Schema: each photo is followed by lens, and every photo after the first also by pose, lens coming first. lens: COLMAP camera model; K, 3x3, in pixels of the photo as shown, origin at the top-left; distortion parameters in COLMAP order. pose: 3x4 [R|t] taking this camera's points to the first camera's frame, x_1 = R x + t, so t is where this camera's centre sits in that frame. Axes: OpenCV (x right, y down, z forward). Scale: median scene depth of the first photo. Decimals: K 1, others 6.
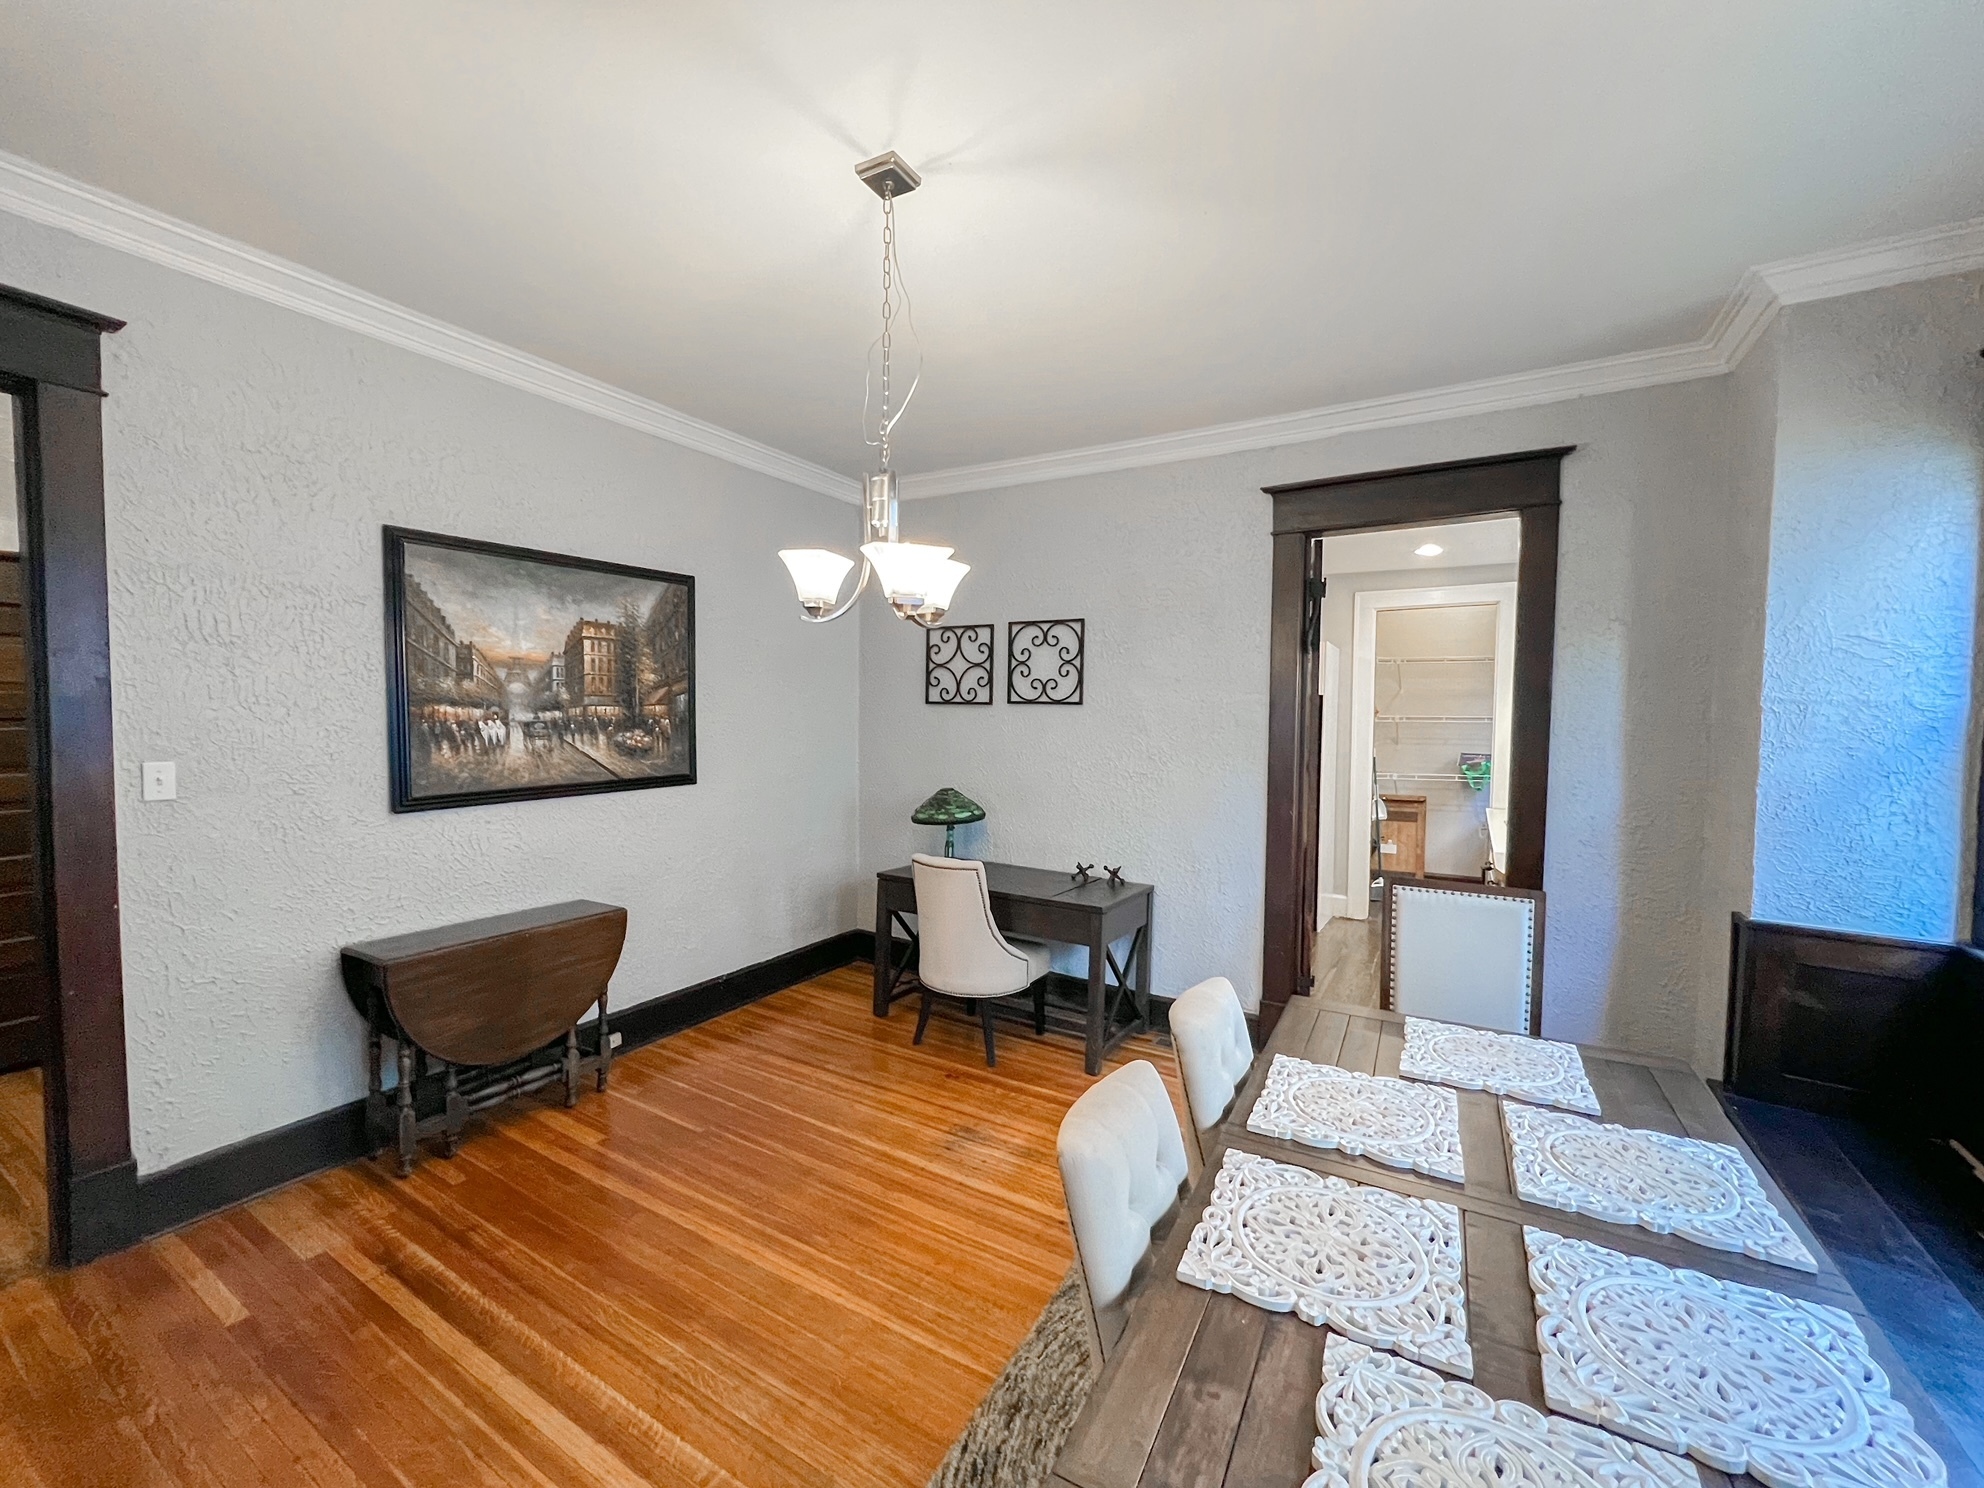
lens RADIAL K [[810.5, 0, 987.2], [0, 810.5, 743.3], [0, 0, 1]] dist [0.008144, -0.000053]
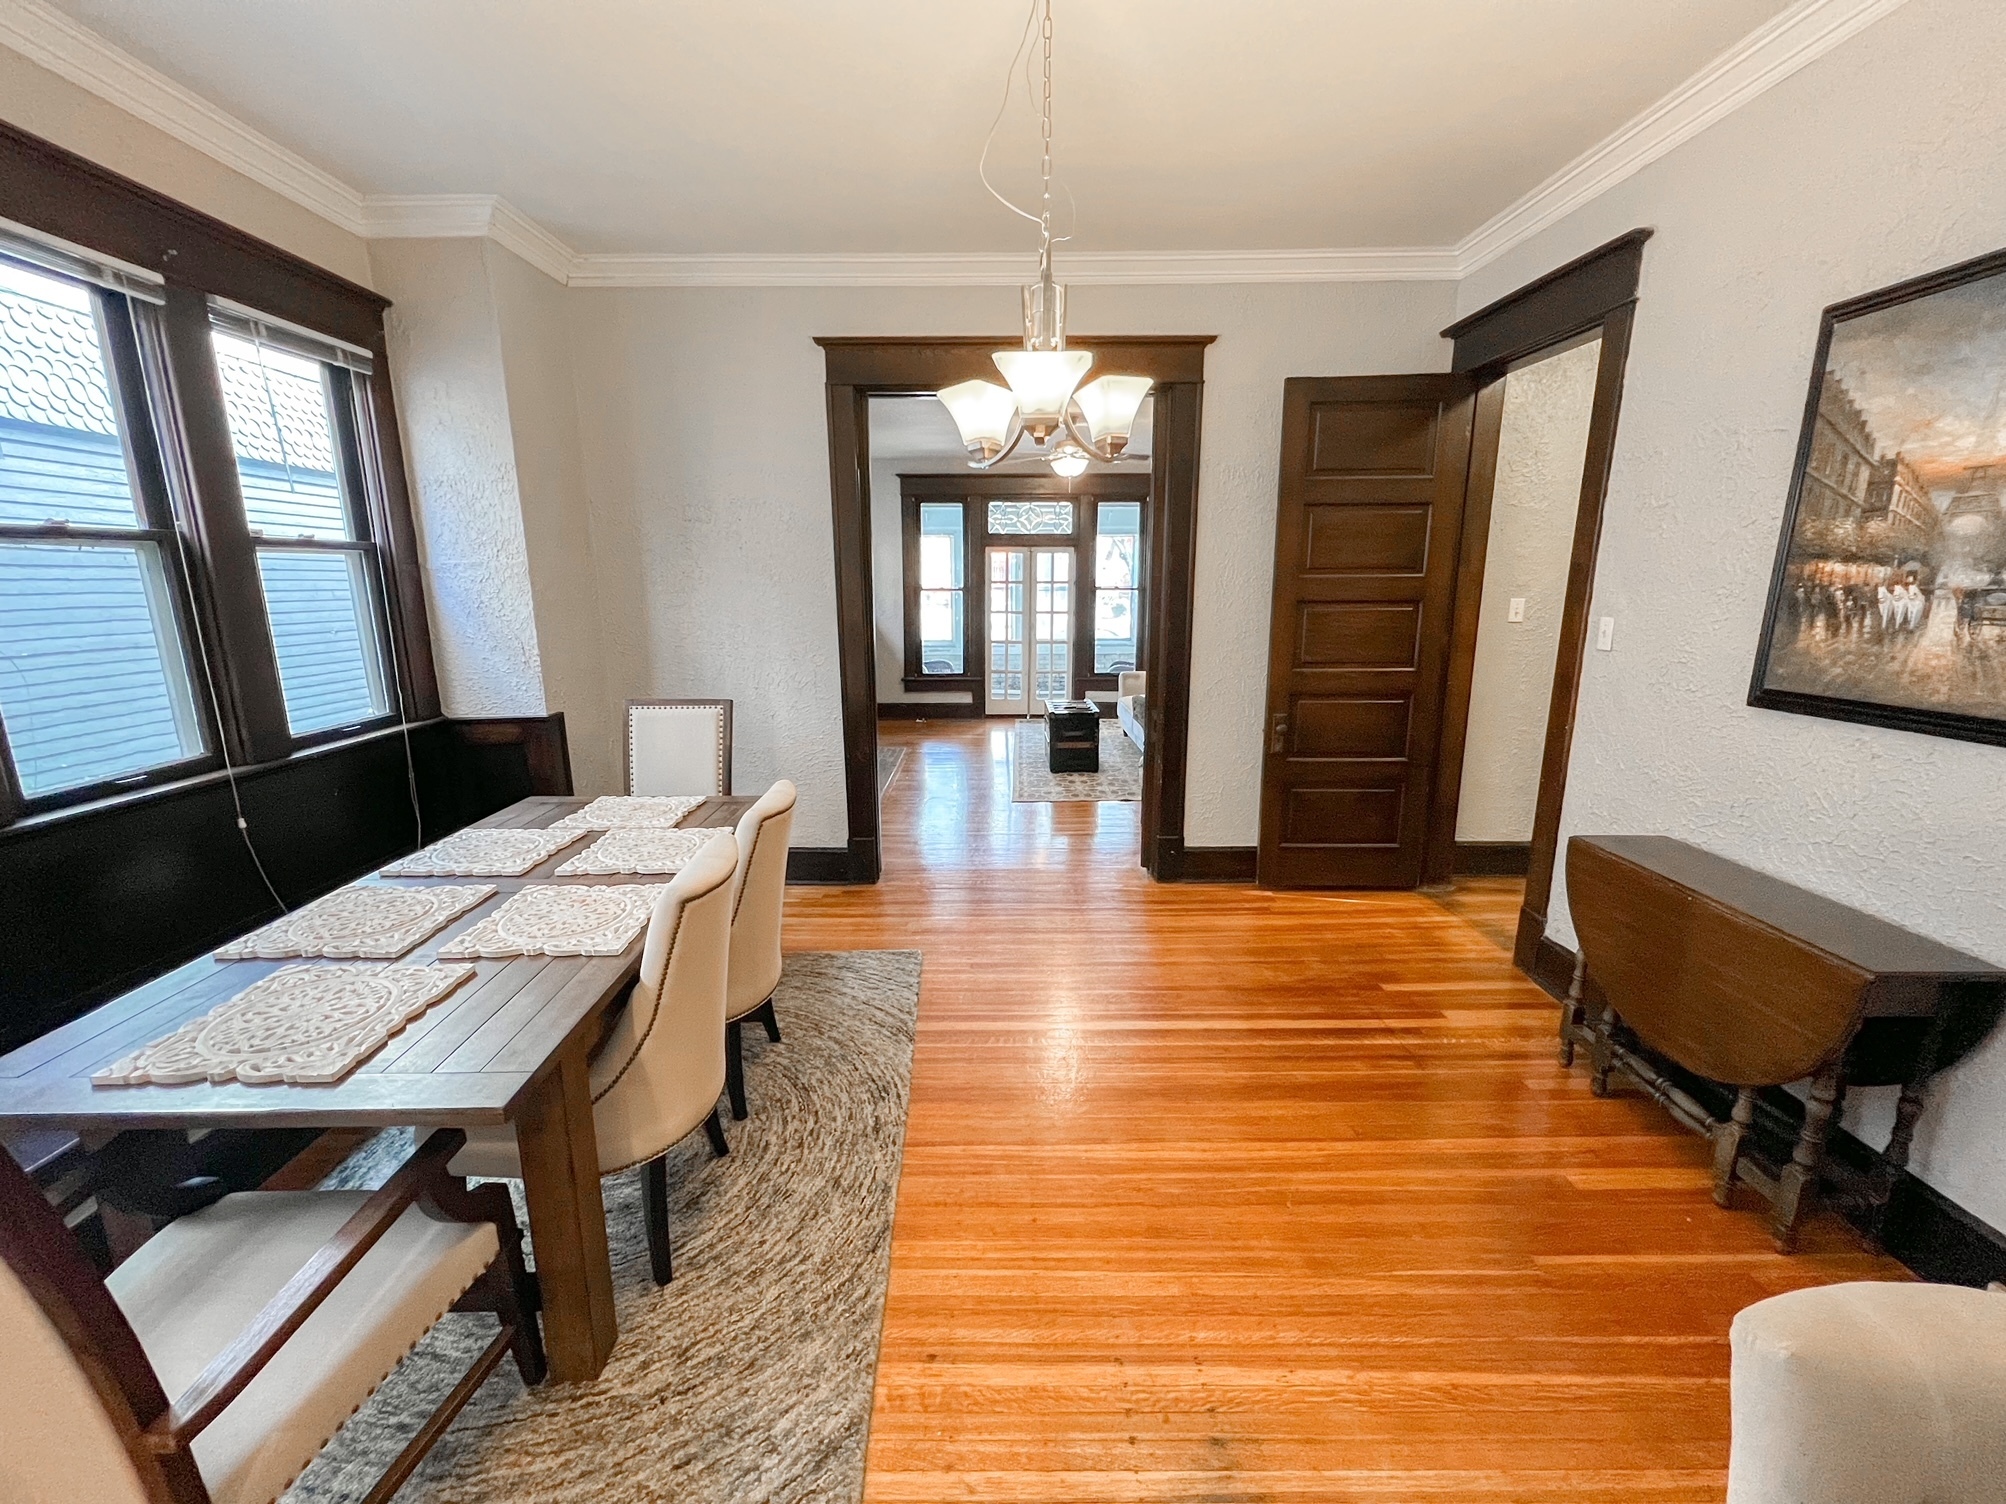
lens RADIAL K [[819.5, 0, 998.1], [0, 819.5, 751.3], [0, 0, 1]] dist [0.008144, -0.000053]
pose [[-0.856721, 0.094832, -0.506988, 0.282698], [-0.035399, 0.969824, 0.241223, -0.034674], [0.514564, 0.224608, -0.827511, 1.236089]]
